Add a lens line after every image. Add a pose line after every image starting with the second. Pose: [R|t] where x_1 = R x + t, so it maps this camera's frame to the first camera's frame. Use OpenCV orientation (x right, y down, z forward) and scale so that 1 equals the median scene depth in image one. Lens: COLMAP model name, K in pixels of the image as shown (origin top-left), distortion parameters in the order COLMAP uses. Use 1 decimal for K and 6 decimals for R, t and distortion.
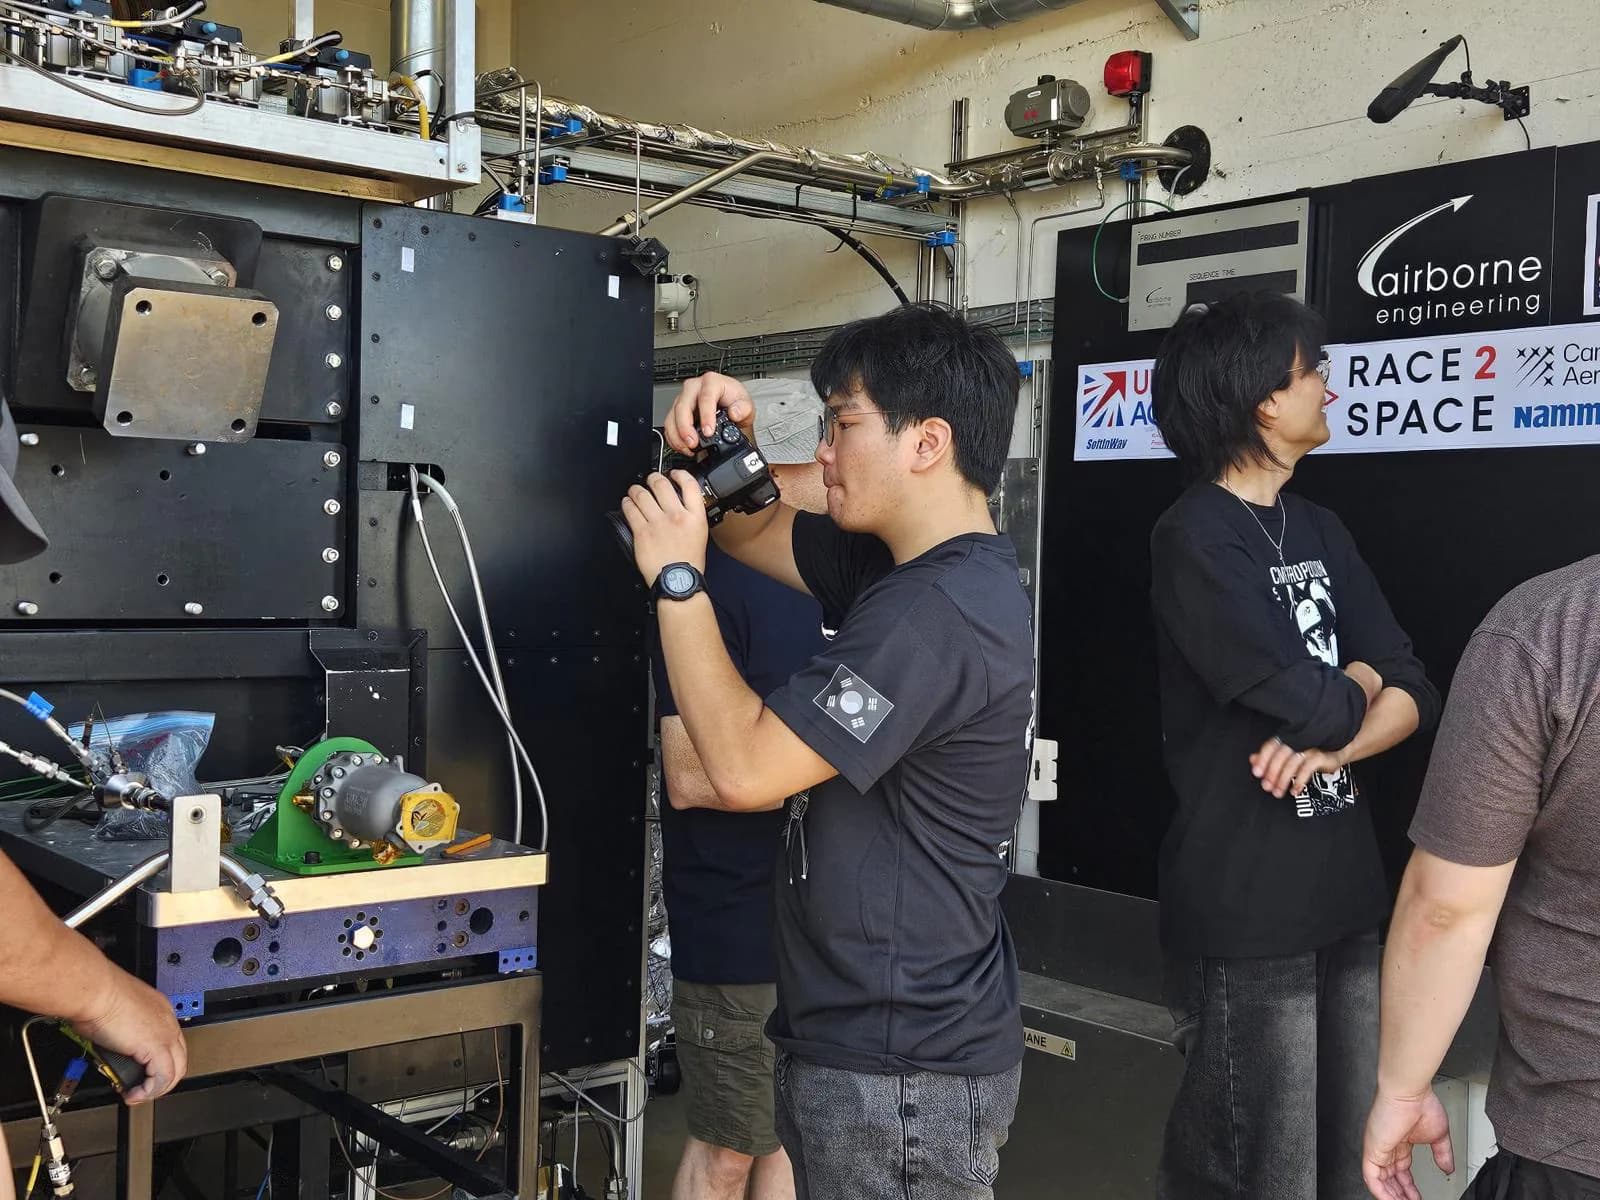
lens RADIAL K [[1850.2, 0, 800.0], [0, 1850.2, 600.0], [0, 0, 1]] dist [0.016487, 0.008022]
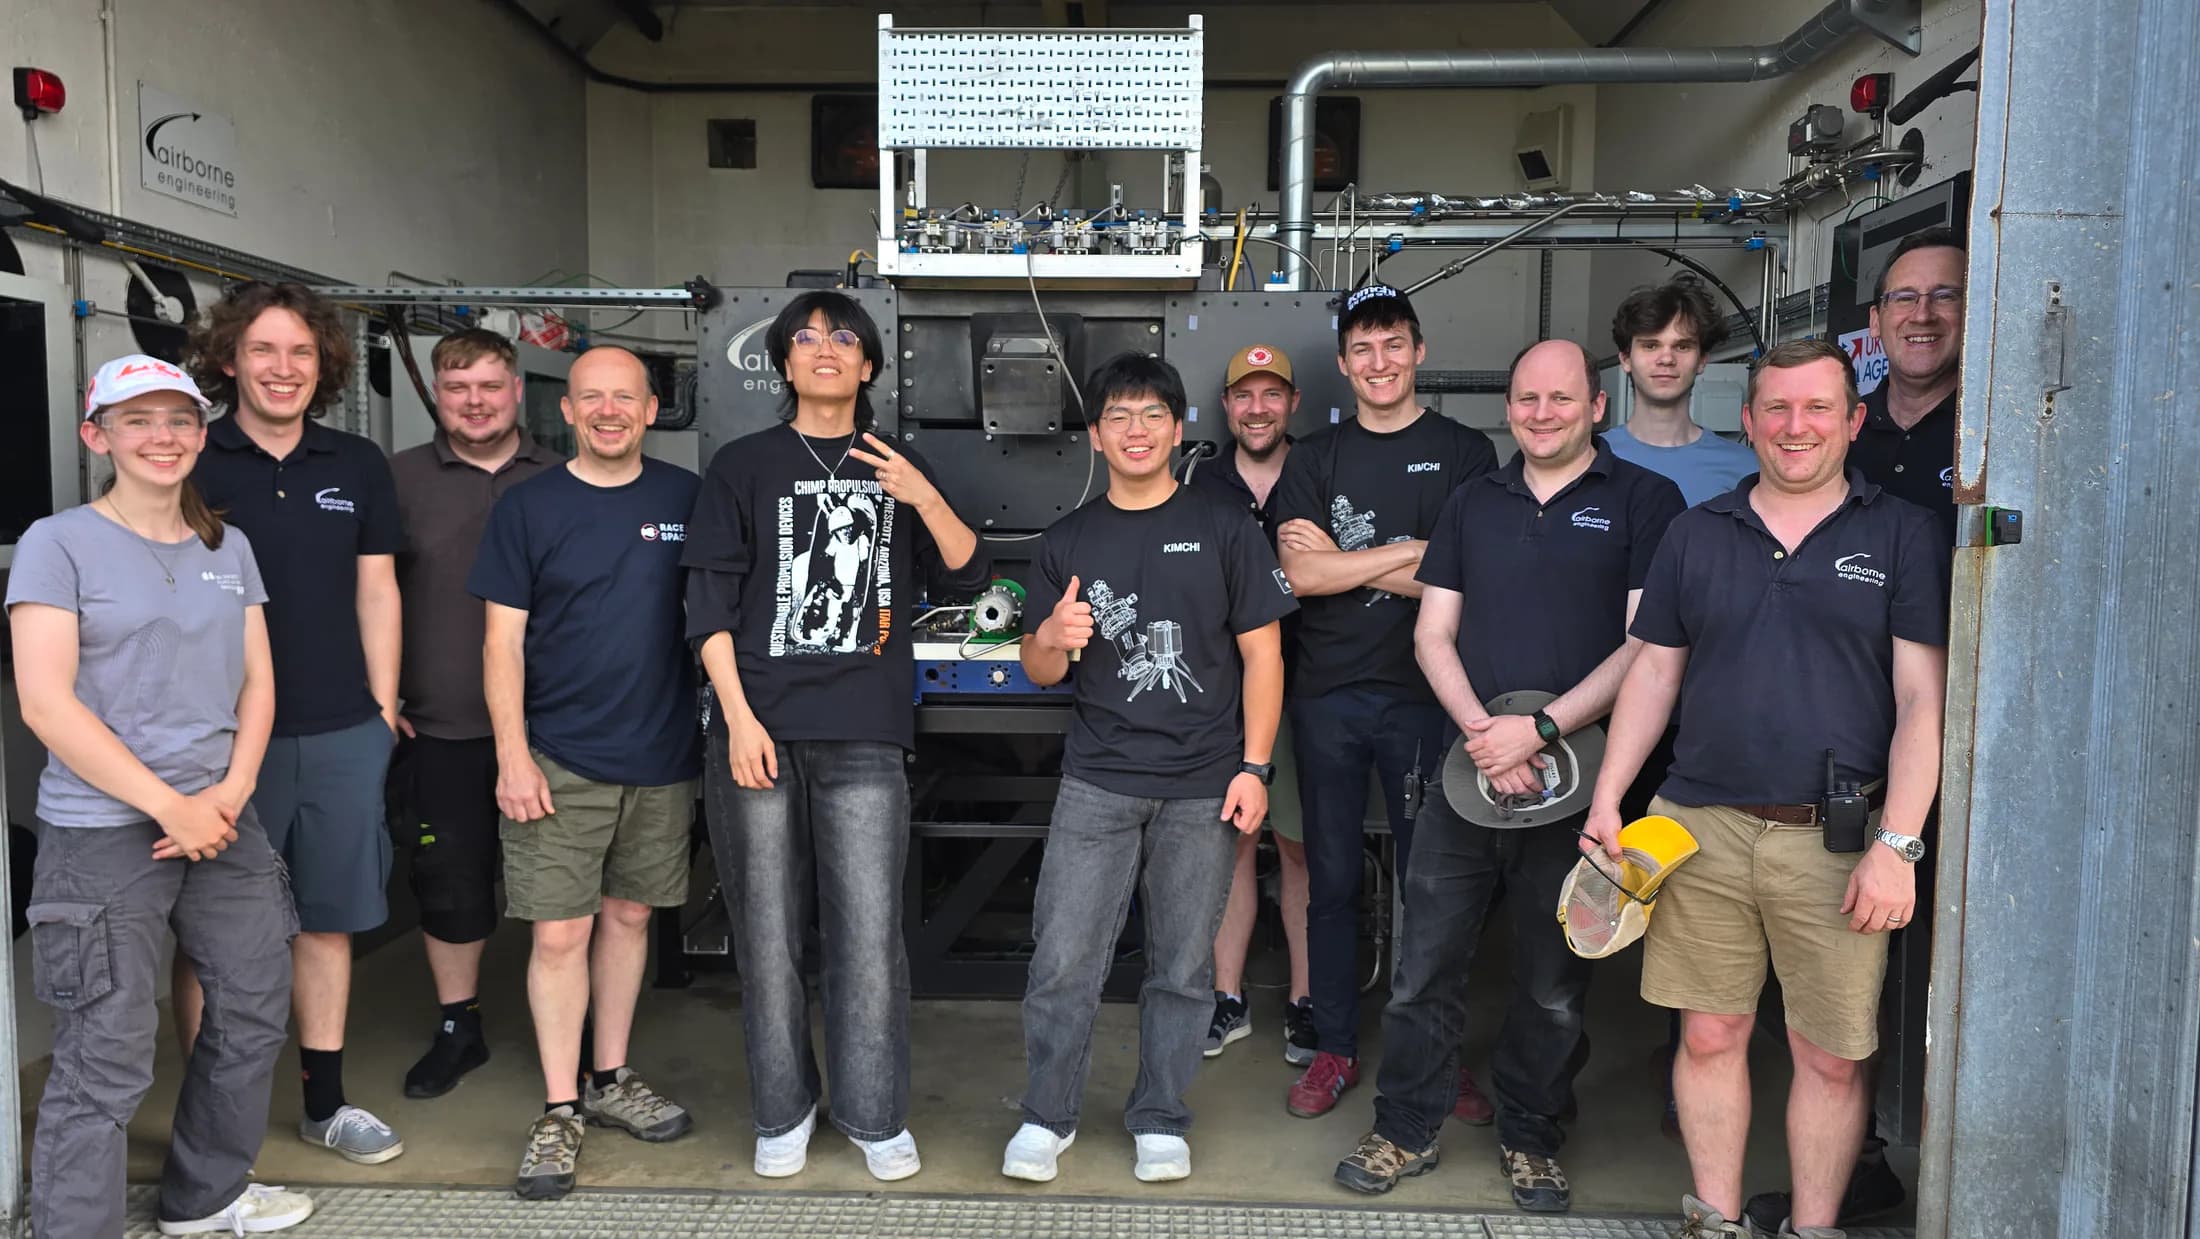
lens RADIAL K [[1413.2, 0, 1100.0], [0, 1413.2, 619.5], [0, 0, 1]] dist [0.001420, -0.000476]
pose [[0.756515, 0.036365, -0.652964, 0.427656], [-0.007632, 0.998876, 0.046787, 0.023465], [0.653931, -0.030412, 0.755942, -0.047023]]
